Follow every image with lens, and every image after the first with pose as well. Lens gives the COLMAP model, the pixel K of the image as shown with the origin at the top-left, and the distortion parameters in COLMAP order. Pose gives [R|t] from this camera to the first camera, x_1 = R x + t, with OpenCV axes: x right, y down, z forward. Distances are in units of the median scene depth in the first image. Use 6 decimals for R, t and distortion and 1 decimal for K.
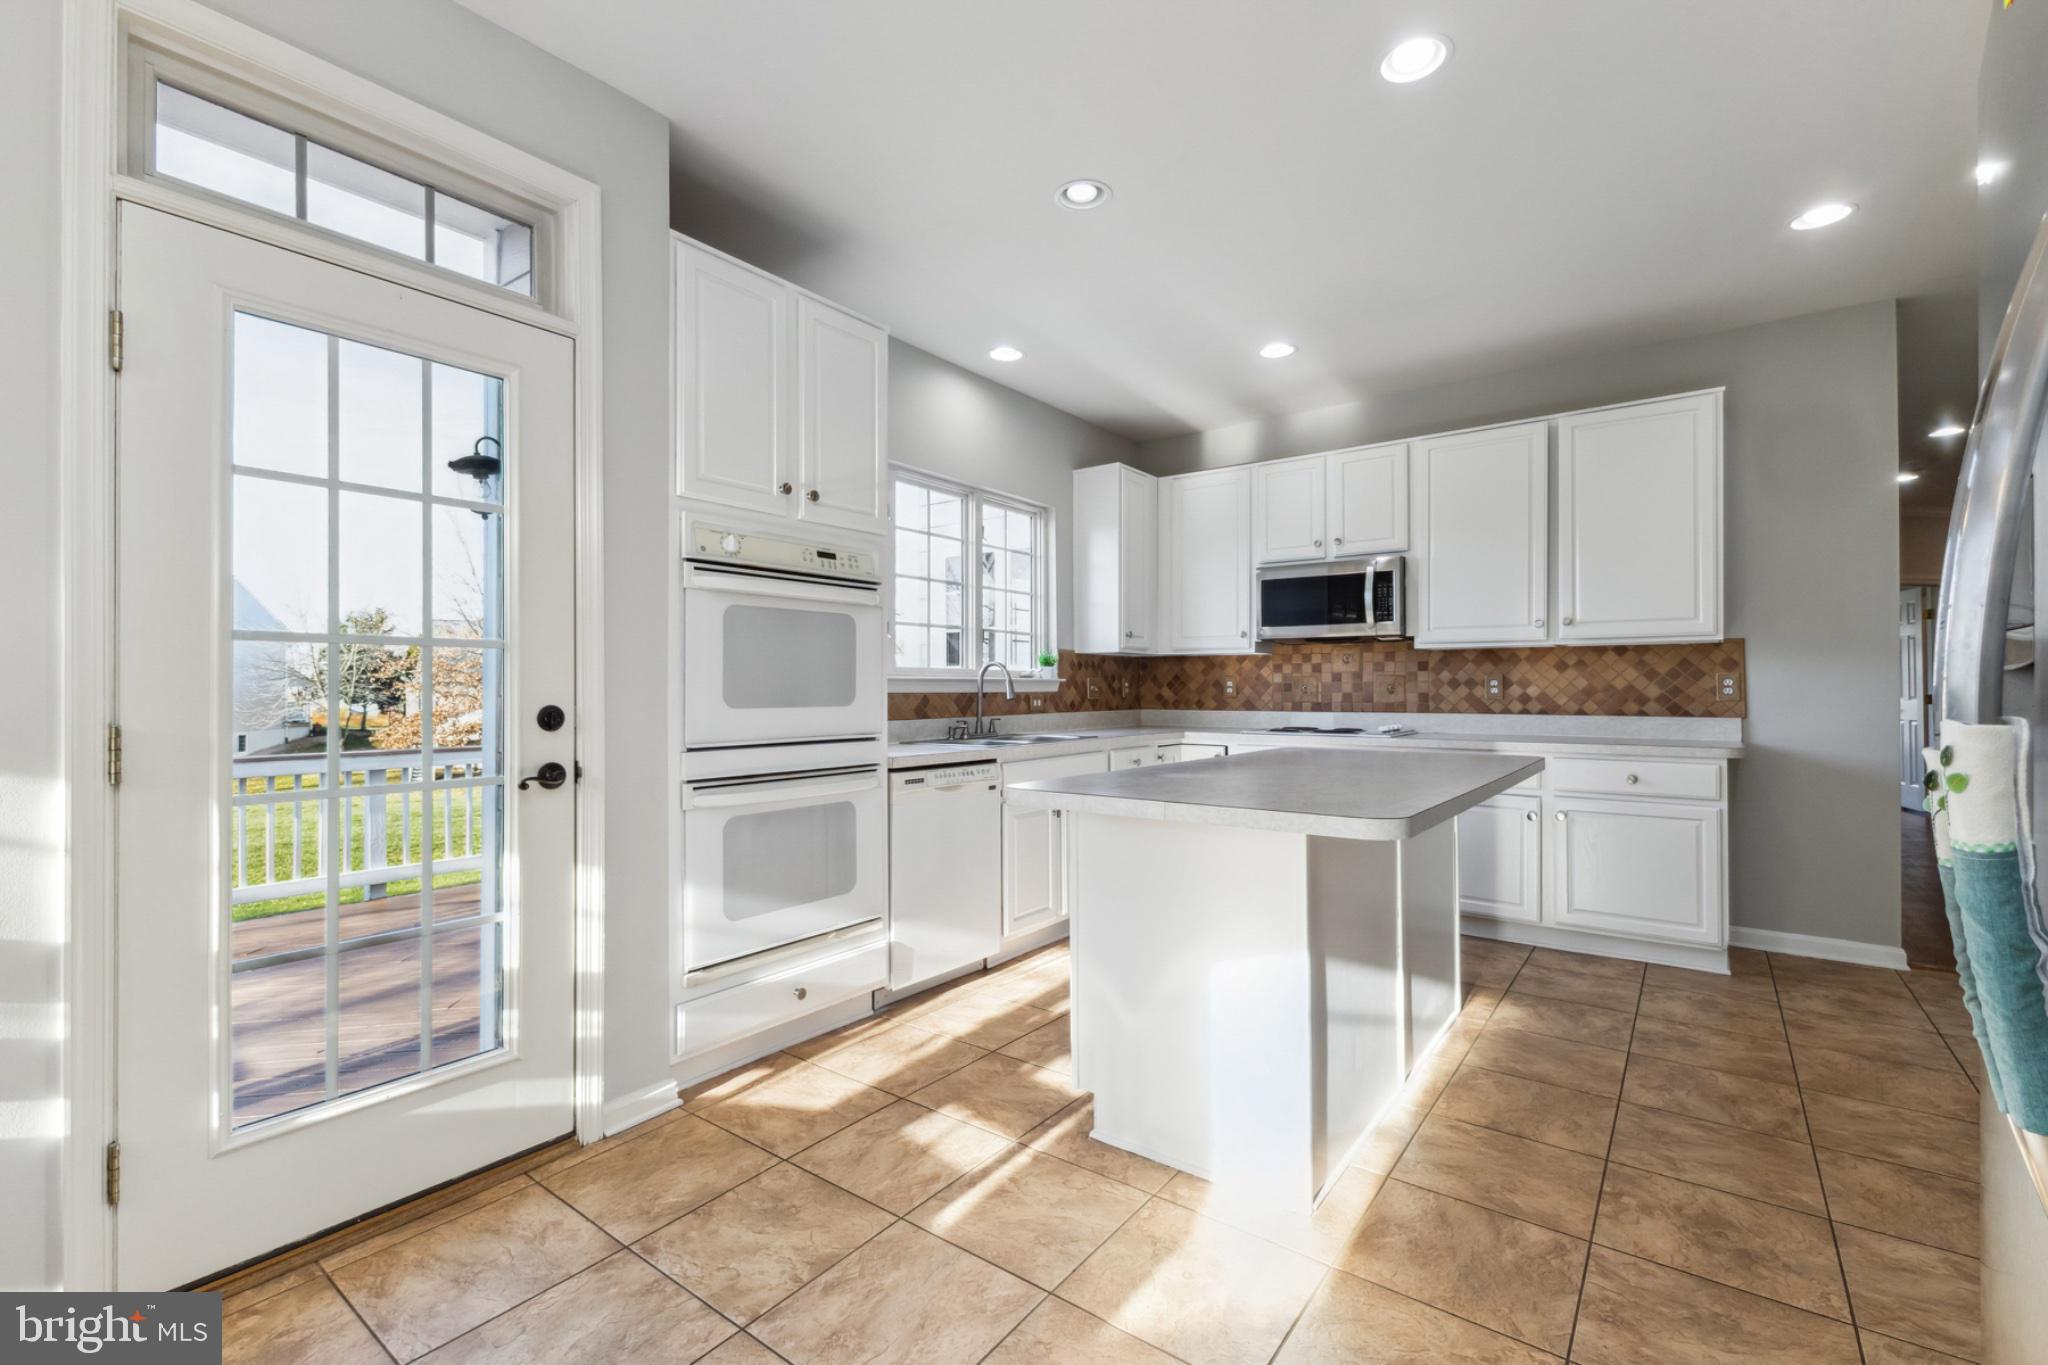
lens RADIAL K [[882.1, 0, 1036.3], [0, 882.1, 683.8], [0, 0, 1]] dist [0.002283, -0.001255]
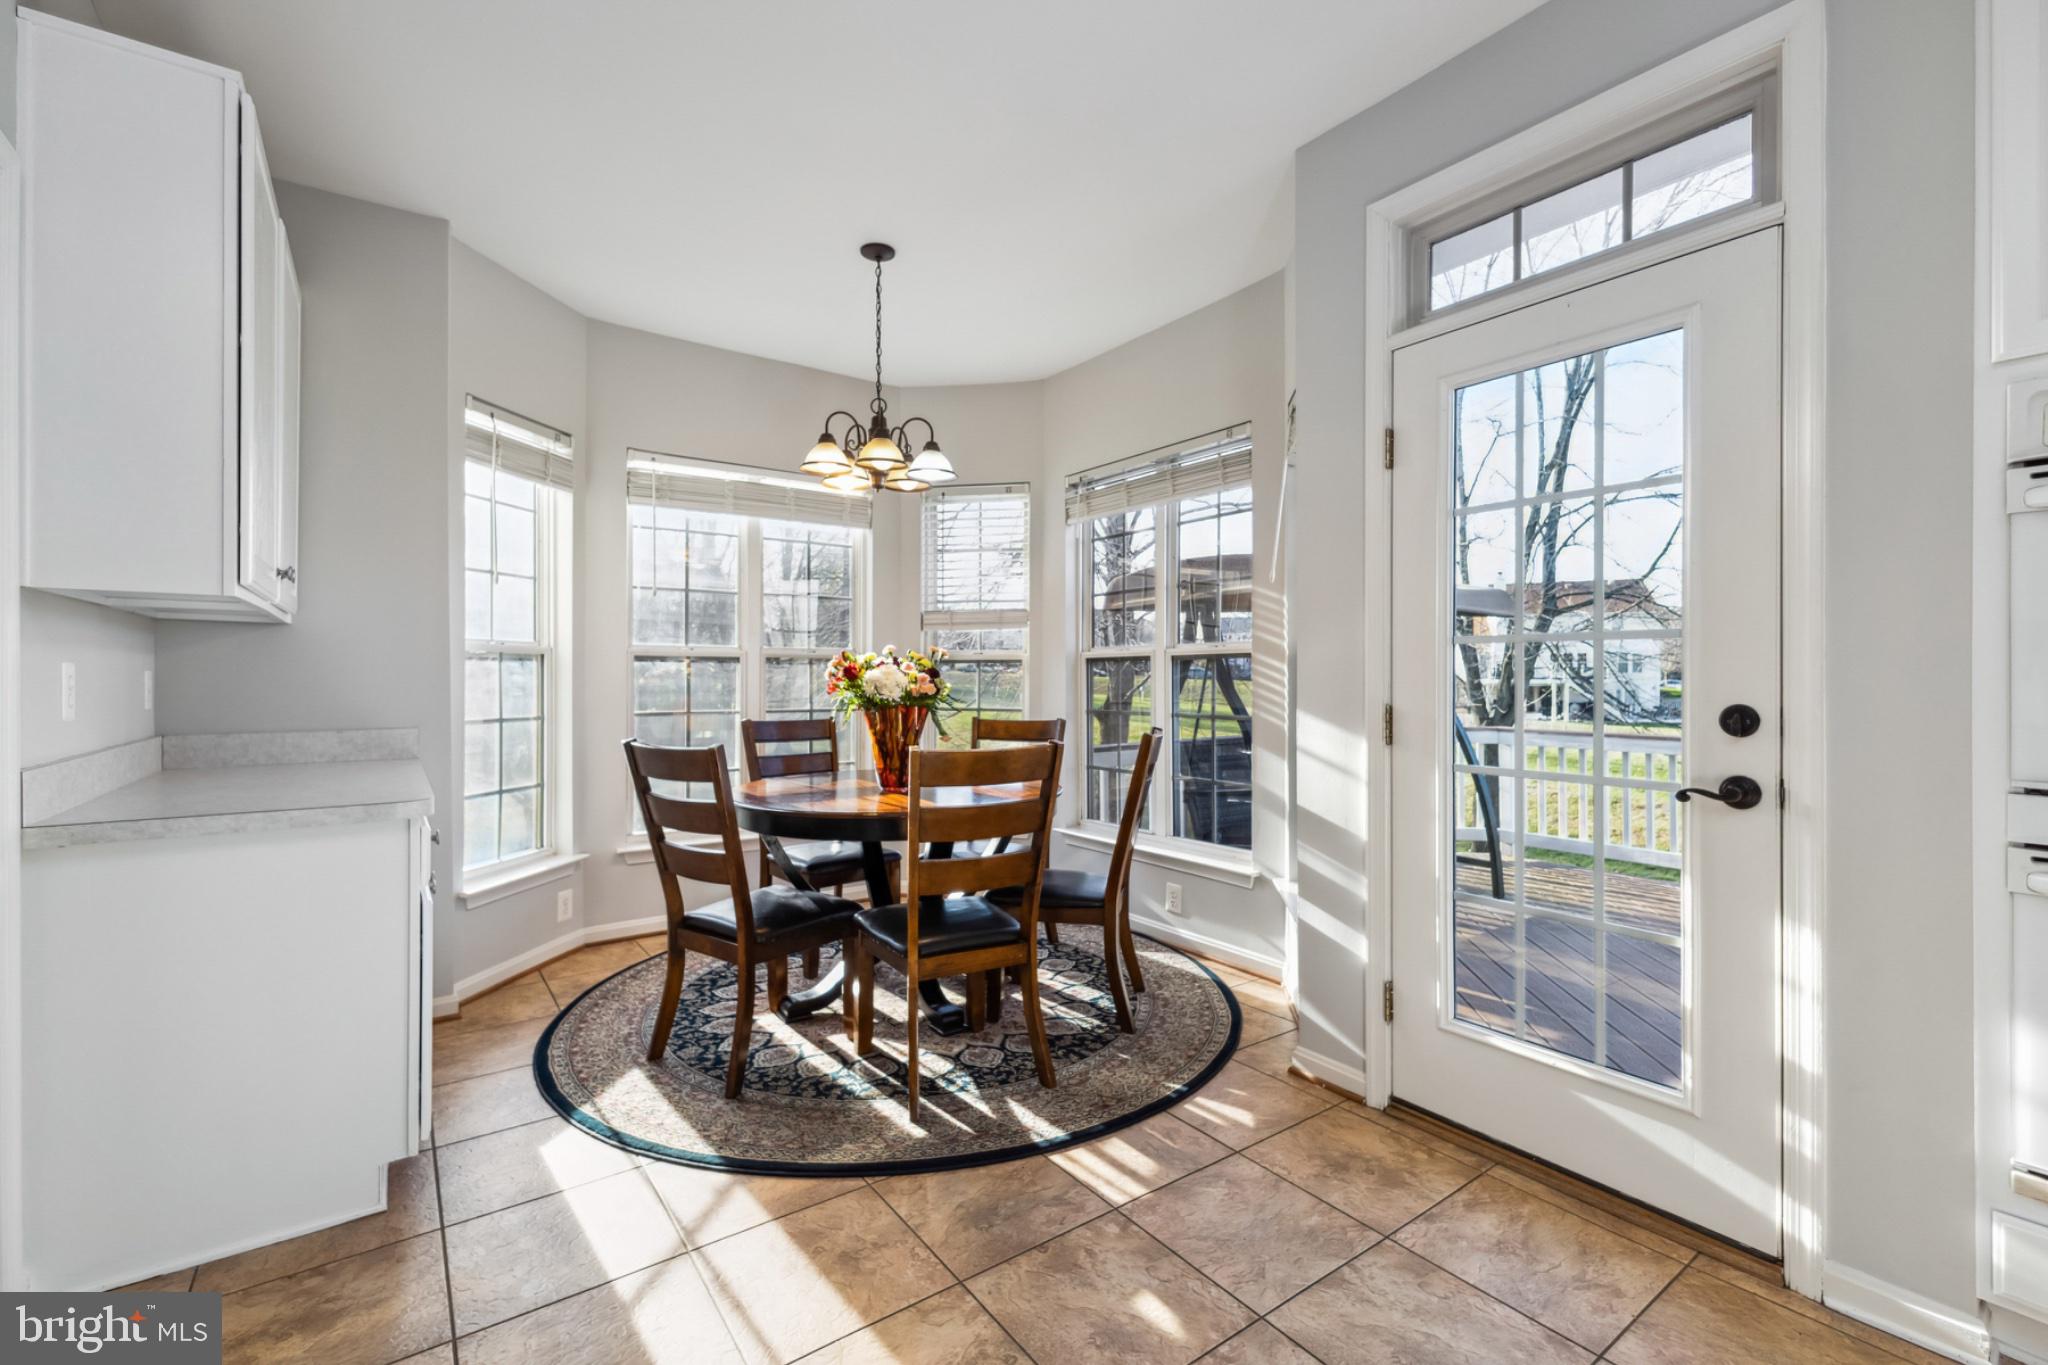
lens RADIAL K [[882.1, 0, 1035.7], [0, 882.1, 677.1], [0, 0, 1]] dist [0.002283, -0.001255]
pose [[-0.305950, 0.011042, -0.951984, 0.409311], [0.010052, 0.999914, 0.008367, -0.013621], [0.951995, -0.007010, -0.306035, 0.636852]]
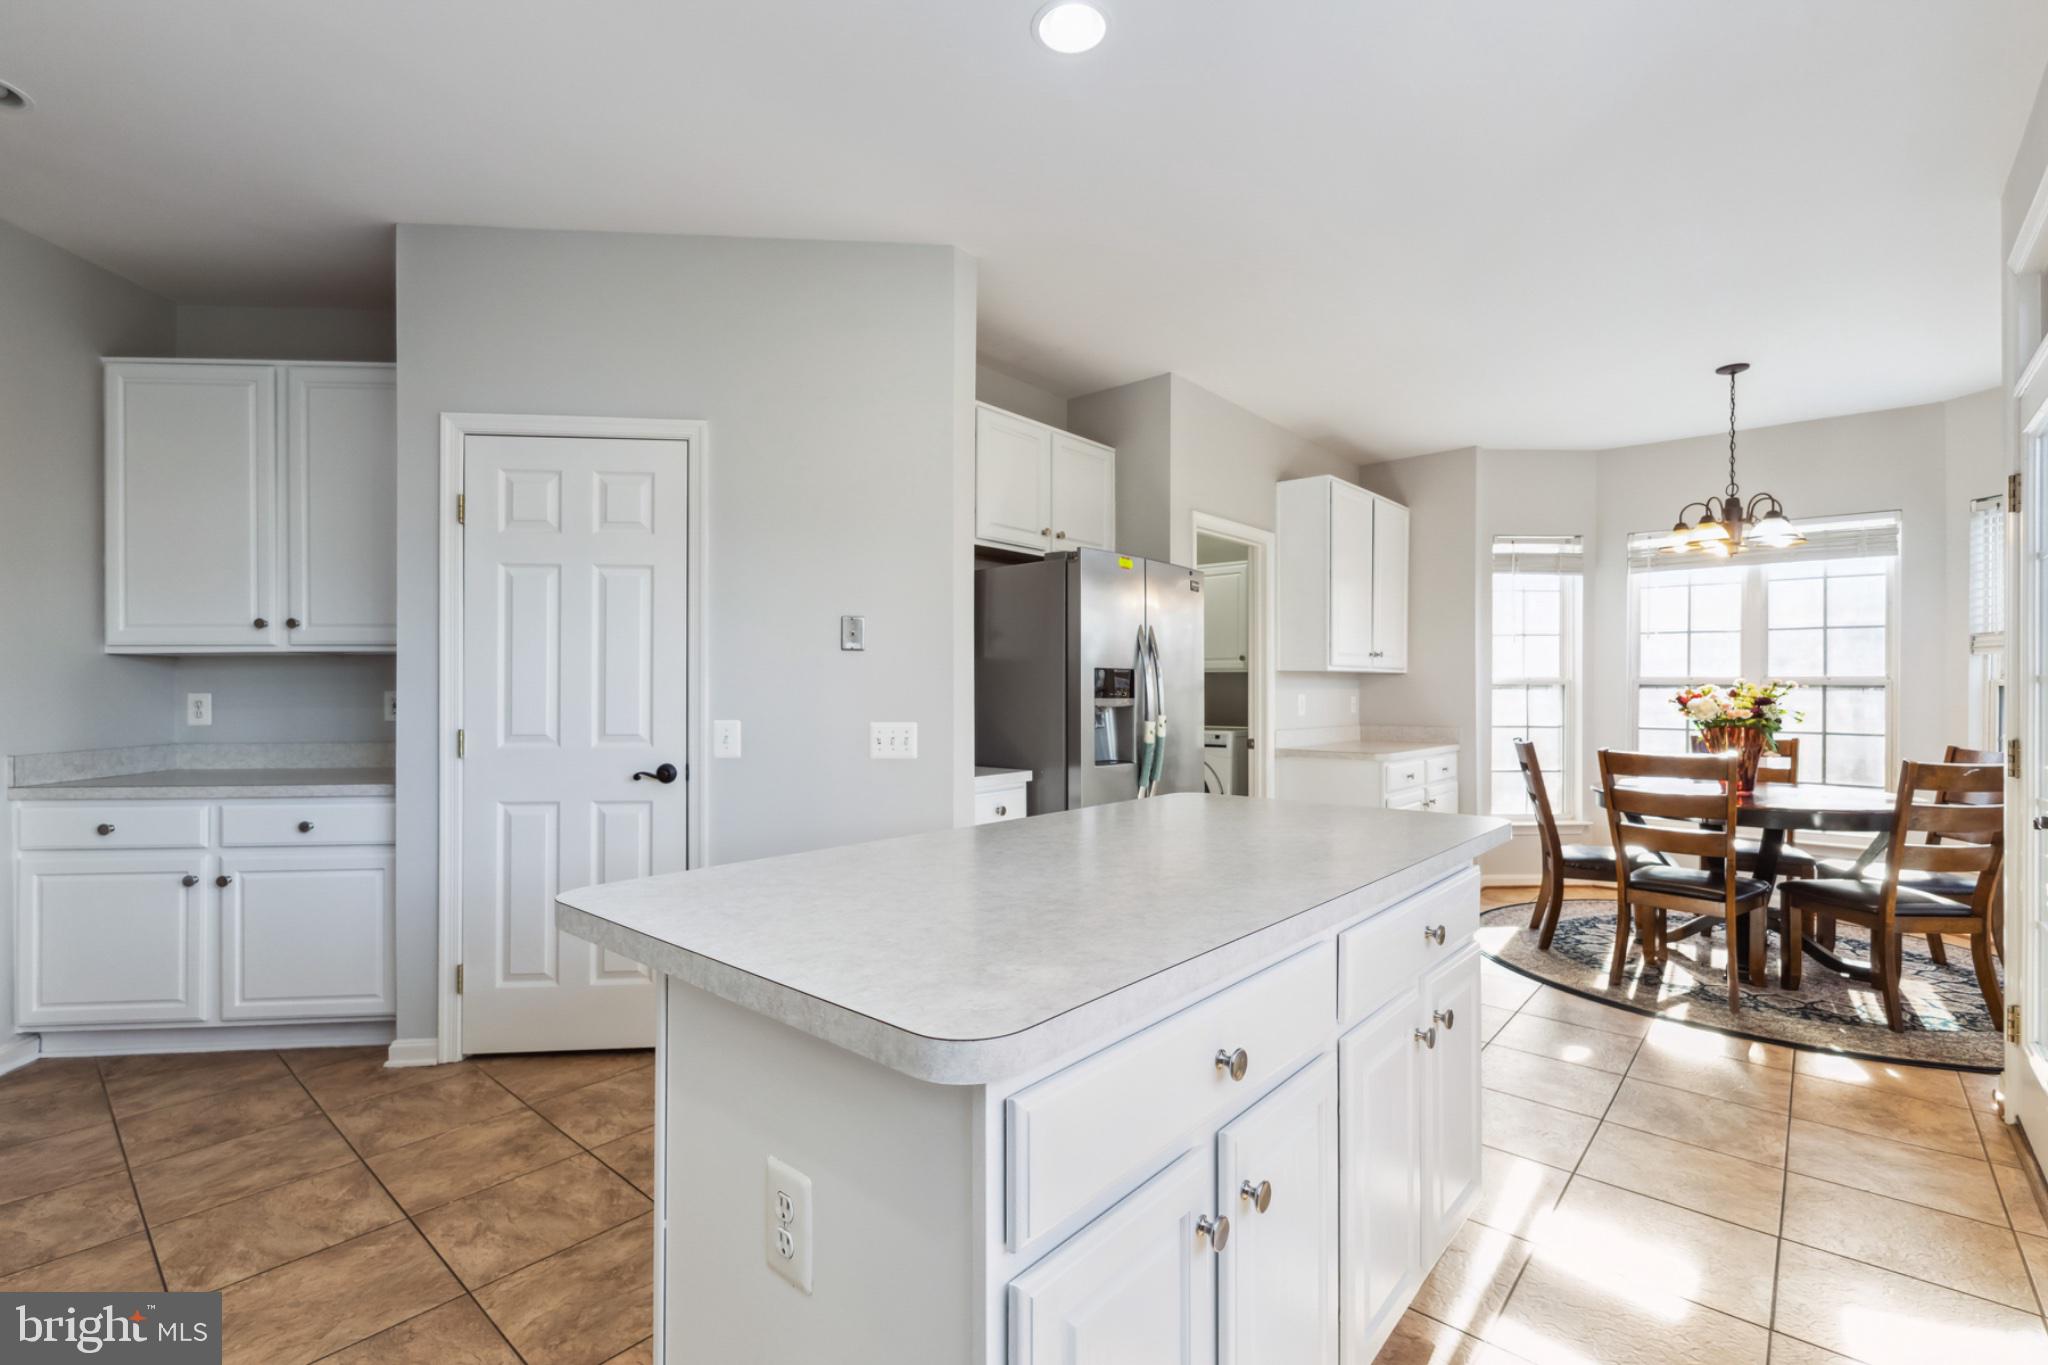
lens RADIAL K [[882.1, 0, 1032.4], [0, 882.1, 696.2], [0, 0, 1]] dist [0.002283, -0.001255]
pose [[-0.996465, 0.005619, 0.083824, 0.403033], [0.005546, 0.999984, -0.001104, -0.026382], [-0.083829, -0.000635, -0.996480, 1.947421]]
